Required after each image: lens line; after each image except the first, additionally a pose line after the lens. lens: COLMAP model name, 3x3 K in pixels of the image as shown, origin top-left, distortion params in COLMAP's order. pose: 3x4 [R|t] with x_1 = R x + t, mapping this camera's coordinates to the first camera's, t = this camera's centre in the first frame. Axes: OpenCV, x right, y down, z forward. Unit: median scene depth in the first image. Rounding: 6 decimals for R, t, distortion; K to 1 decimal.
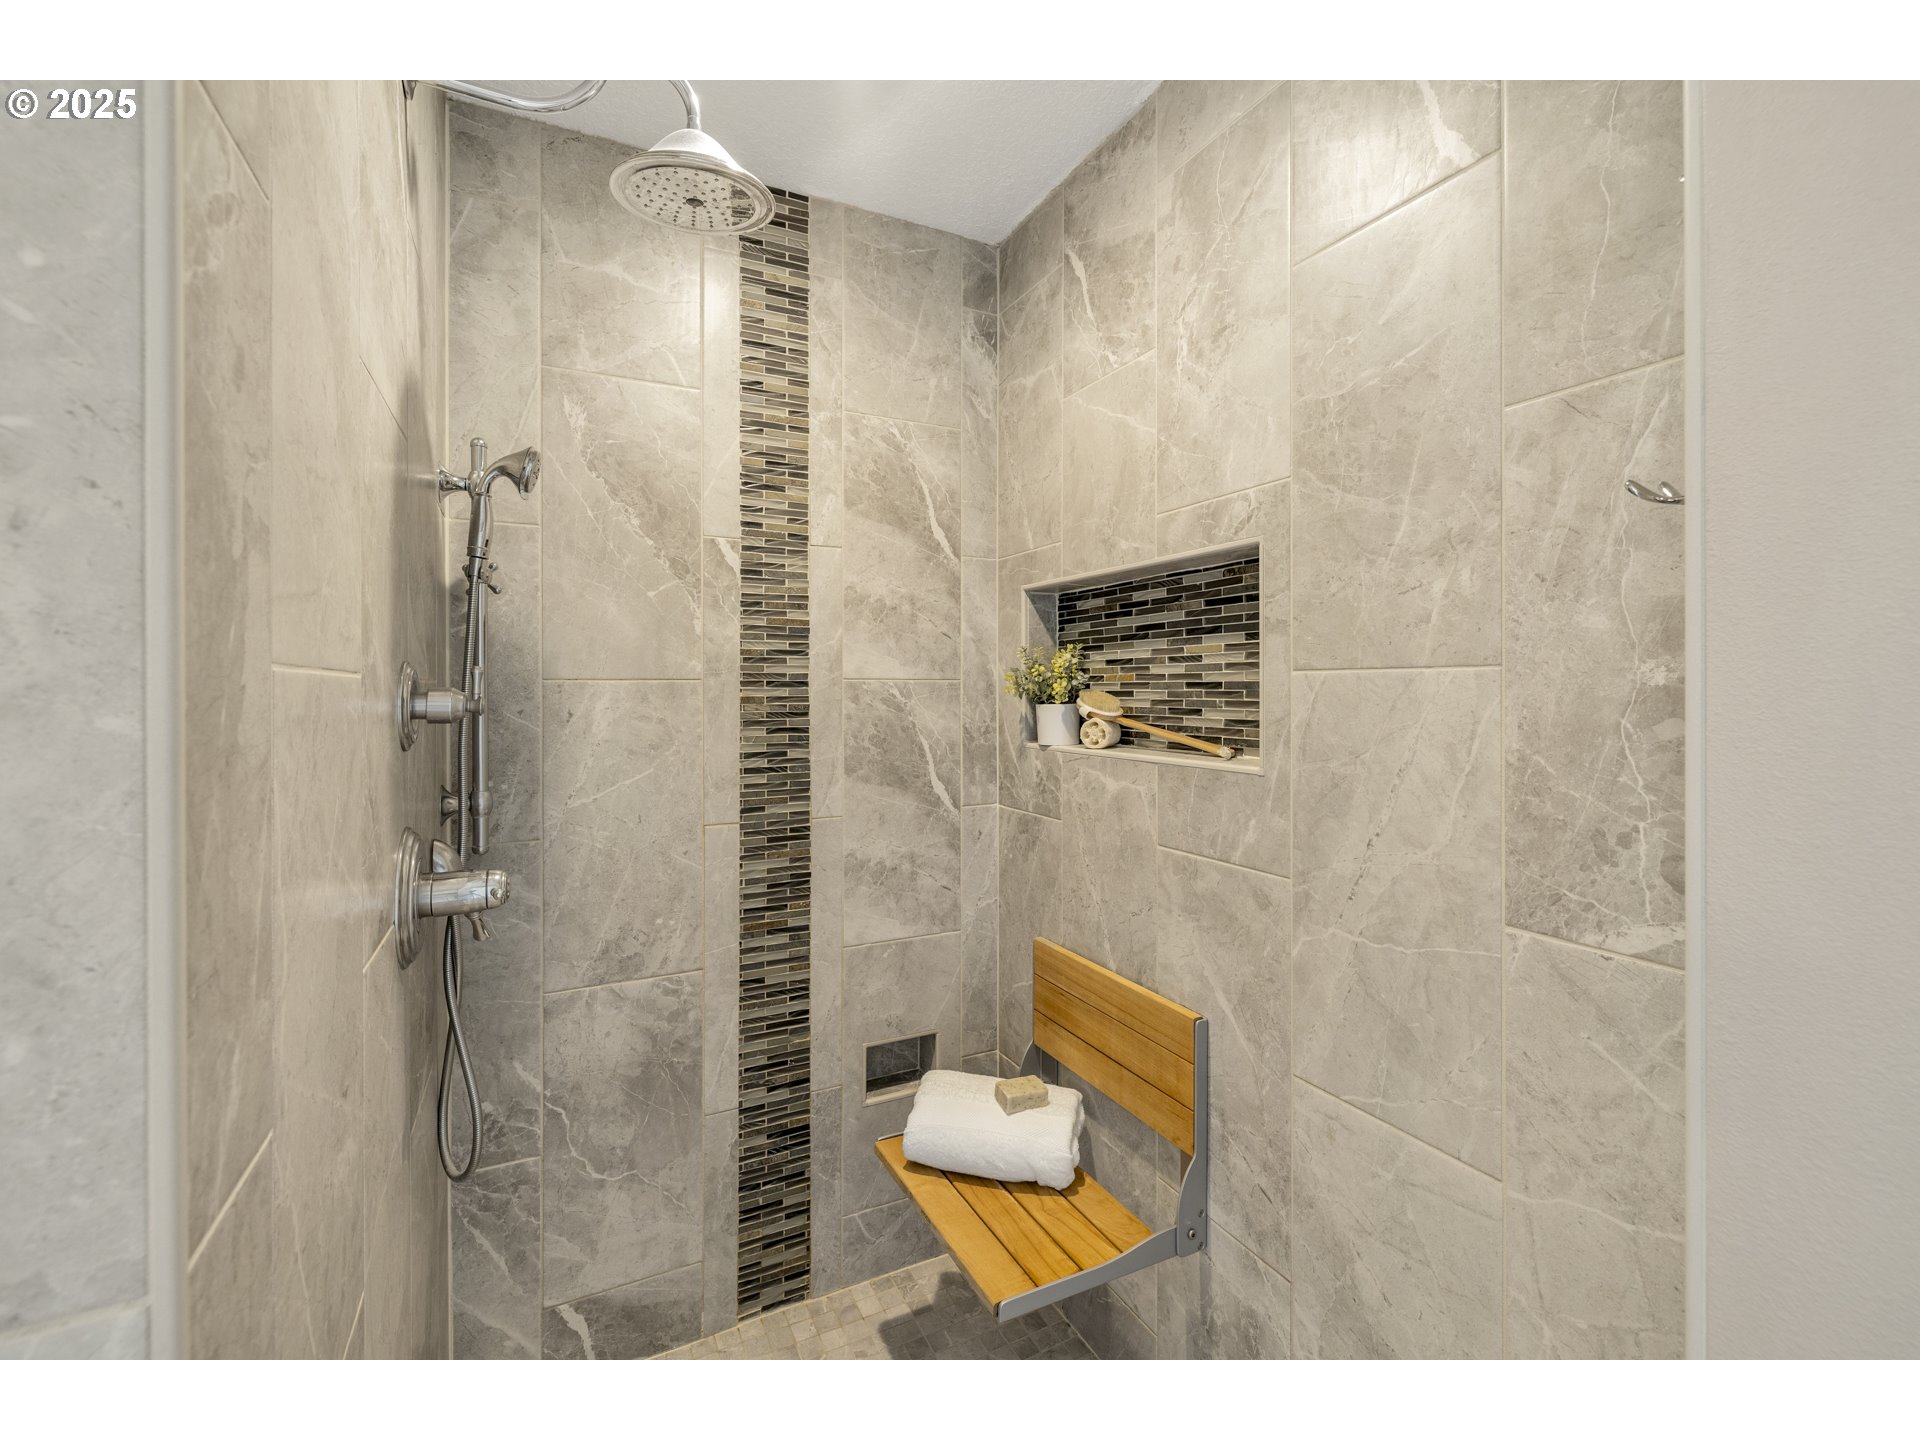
lens RADIAL K [[877.1, 0, 960.6], [0, 877.1, 704.5], [0, 0, 1]] dist [-0.005196, 0.000681]
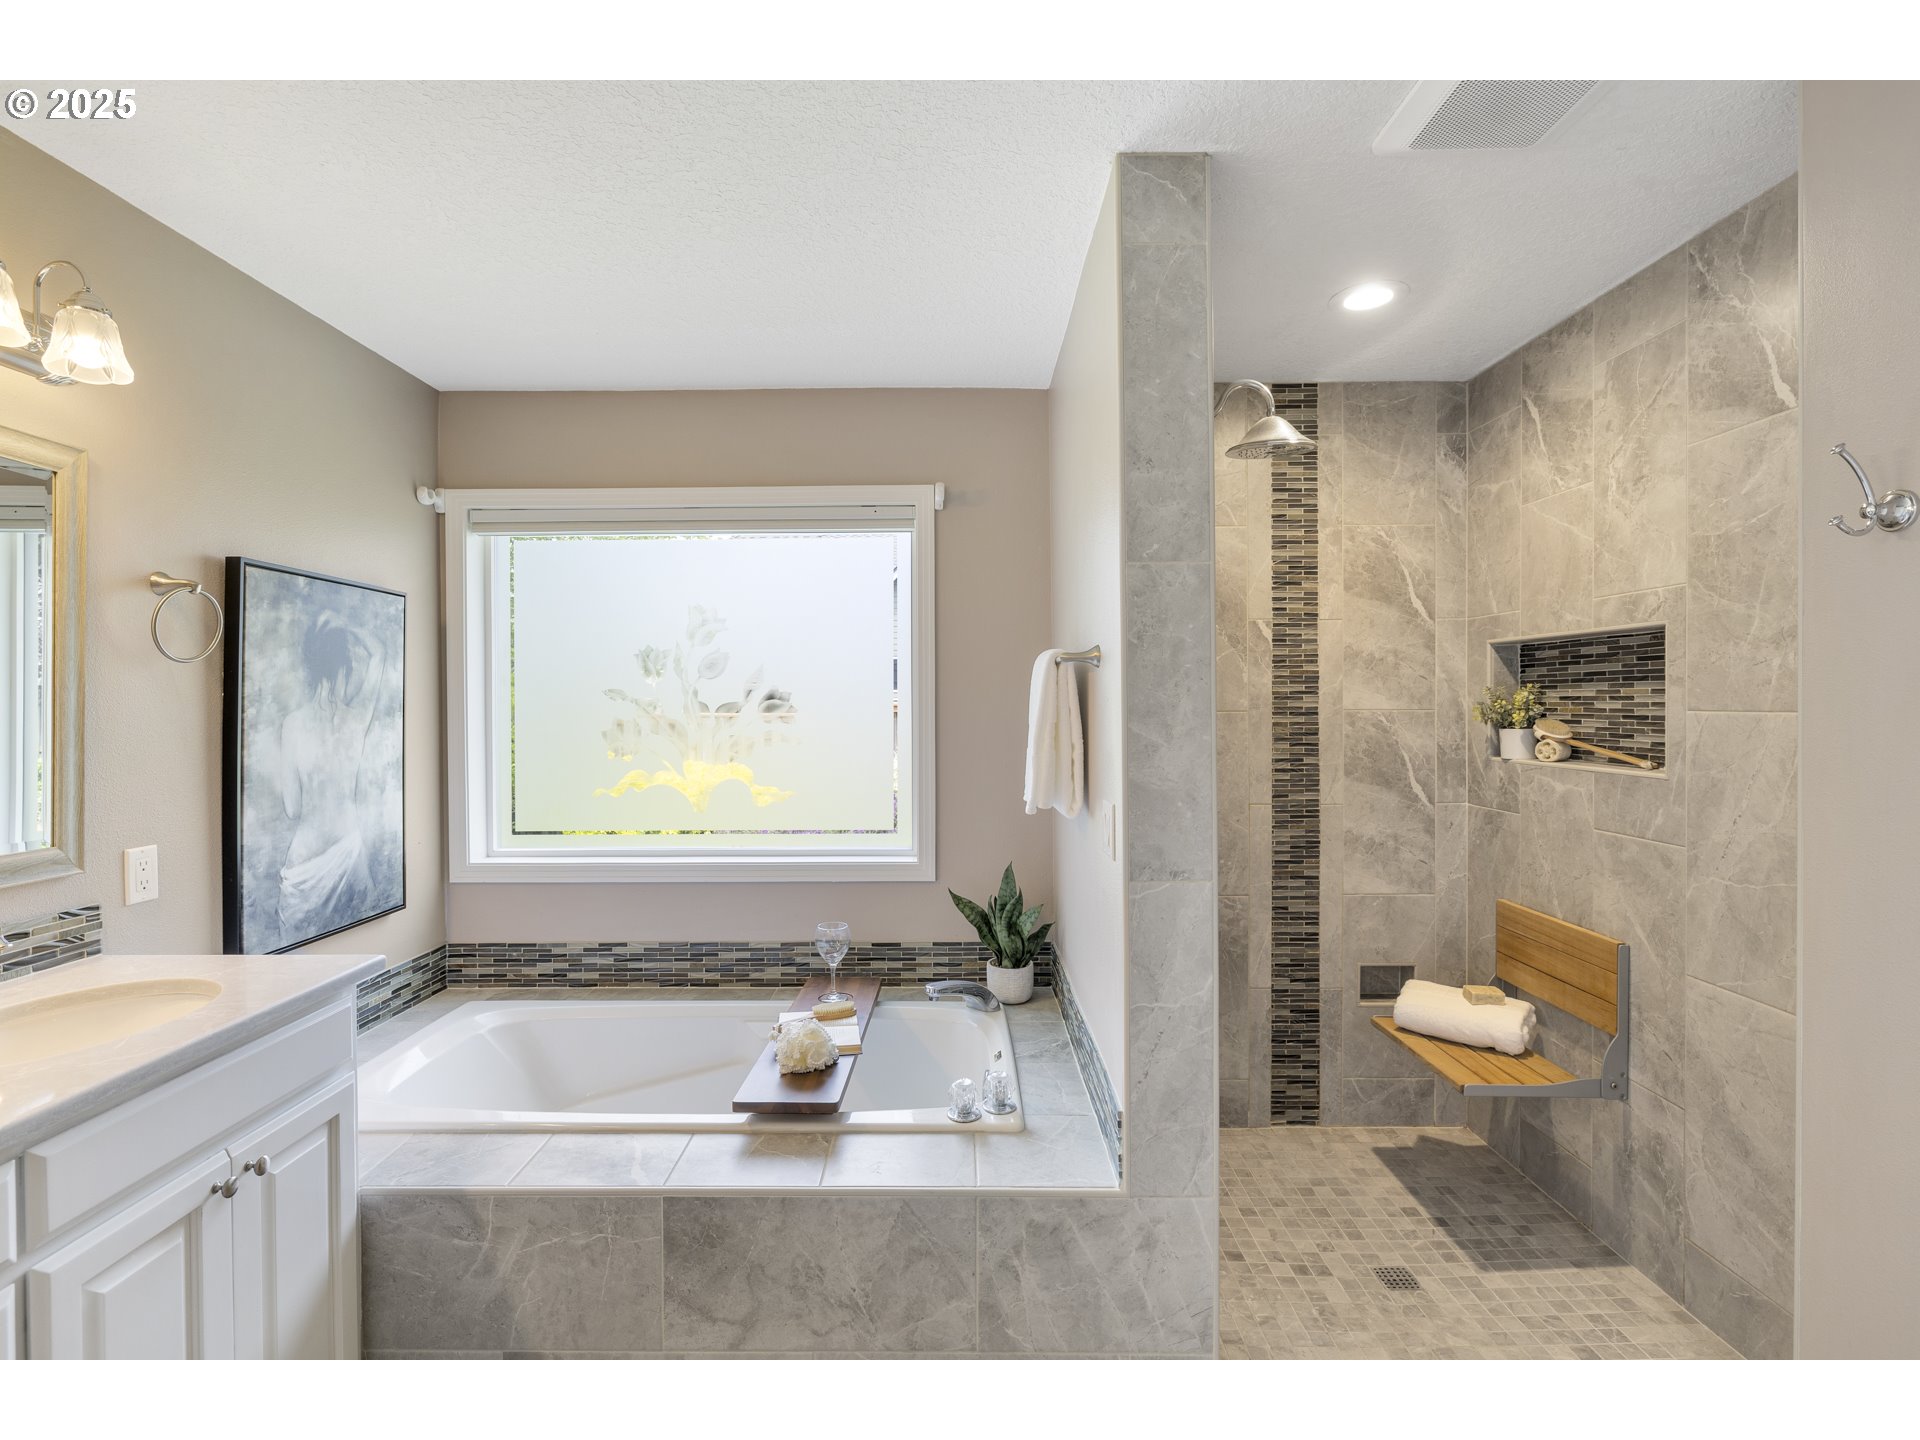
lens RADIAL K [[877.1, 0, 945.2], [0, 877.1, 711.9], [0, 0, 1]] dist [-0.005196, 0.000681]
pose [[0.876778, 0.000568, -0.480895, -0.015266], [-0.004946, 0.999957, -0.007835, -0.012391], [0.480870, 0.009248, 0.876743, -0.652714]]
